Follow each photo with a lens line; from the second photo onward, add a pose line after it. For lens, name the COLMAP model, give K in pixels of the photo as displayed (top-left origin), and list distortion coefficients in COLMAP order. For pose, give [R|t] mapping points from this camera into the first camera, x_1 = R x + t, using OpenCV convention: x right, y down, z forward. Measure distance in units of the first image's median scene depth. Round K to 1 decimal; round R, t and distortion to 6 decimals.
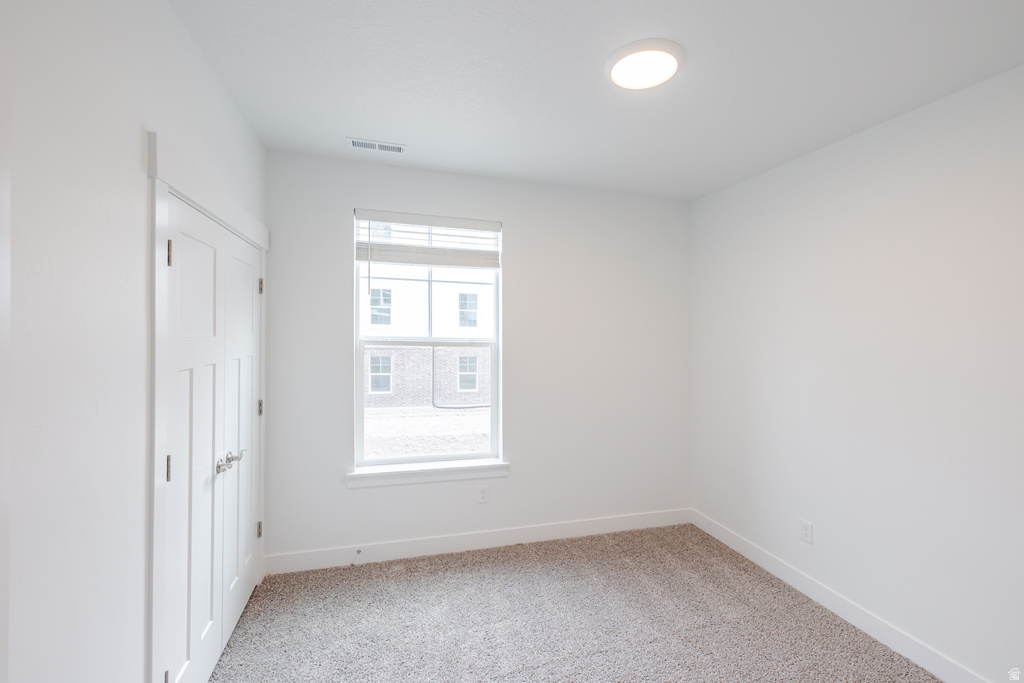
lens RADIAL K [[443.2, 0, 520.8], [0, 443.2, 328.2], [0, 0, 1]] dist [-0.000410, -0.000240]
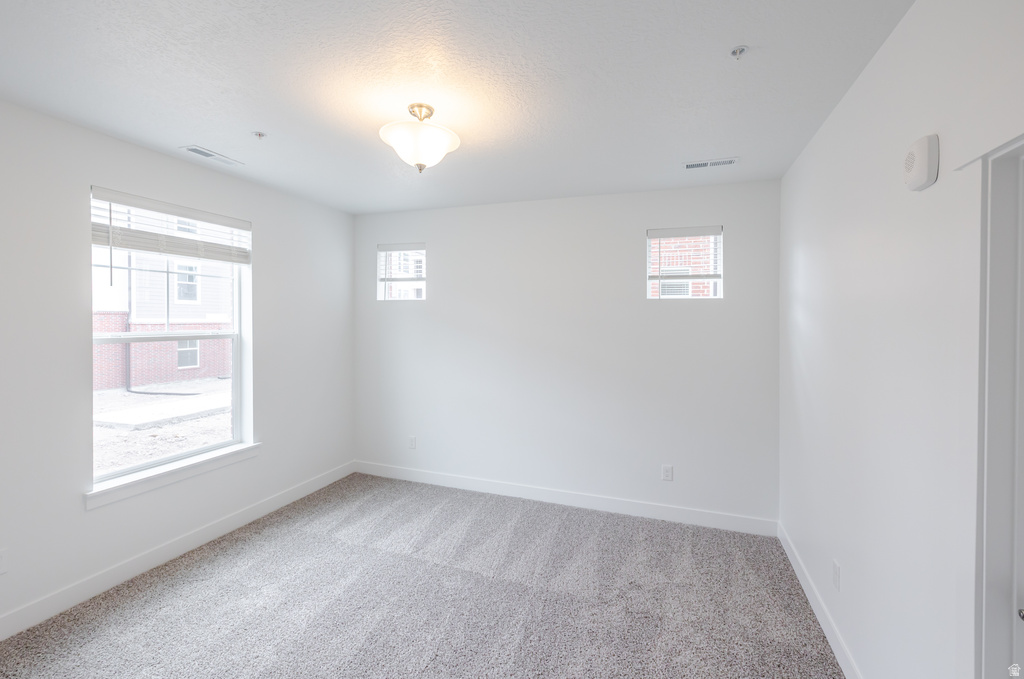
lens RADIAL K [[429.5, 0, 522.7], [0, 429.5, 319.7], [0, 0, 1]] dist [0.000325, 0.000231]
pose [[0.580171, -0.017575, 0.814305, -0.518840], [0.008681, 0.999844, 0.015394, -0.011597], [-0.814448, -0.001863, 0.580233, -0.150877]]
